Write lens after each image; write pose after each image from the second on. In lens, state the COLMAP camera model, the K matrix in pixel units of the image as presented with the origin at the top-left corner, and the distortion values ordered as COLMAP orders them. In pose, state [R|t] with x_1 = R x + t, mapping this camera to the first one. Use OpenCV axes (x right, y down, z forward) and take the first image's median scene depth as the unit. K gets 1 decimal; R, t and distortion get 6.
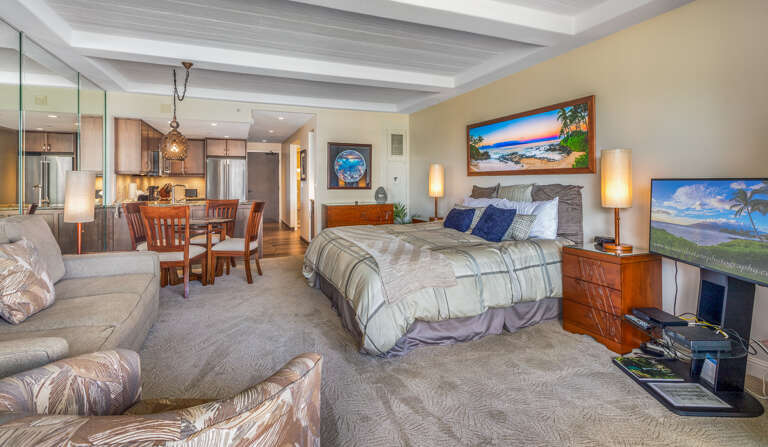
lens RADIAL K [[370.7, 0, 393.0], [0, 370.7, 183.0], [0, 0, 1]] dist [0.003893, 0.000641]
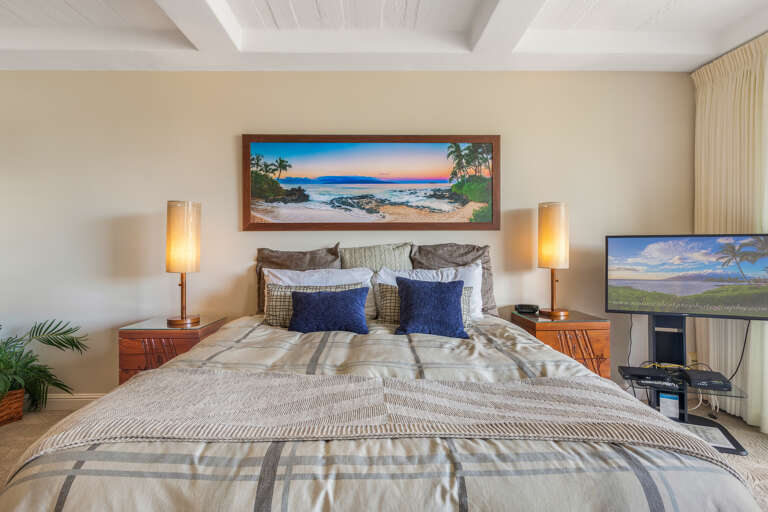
lens RADIAL K [[419.9, 0, 383.9], [0, 419.9, 250.9], [0, 0, 1]] dist [-0.006217, -0.001429]
pose [[0.366148, -0.000456, 0.930556, -0.383545], [0.007934, 0.999965, -0.002632, 0.018623], [-0.930523, 0.008346, 0.366139, 0.815622]]
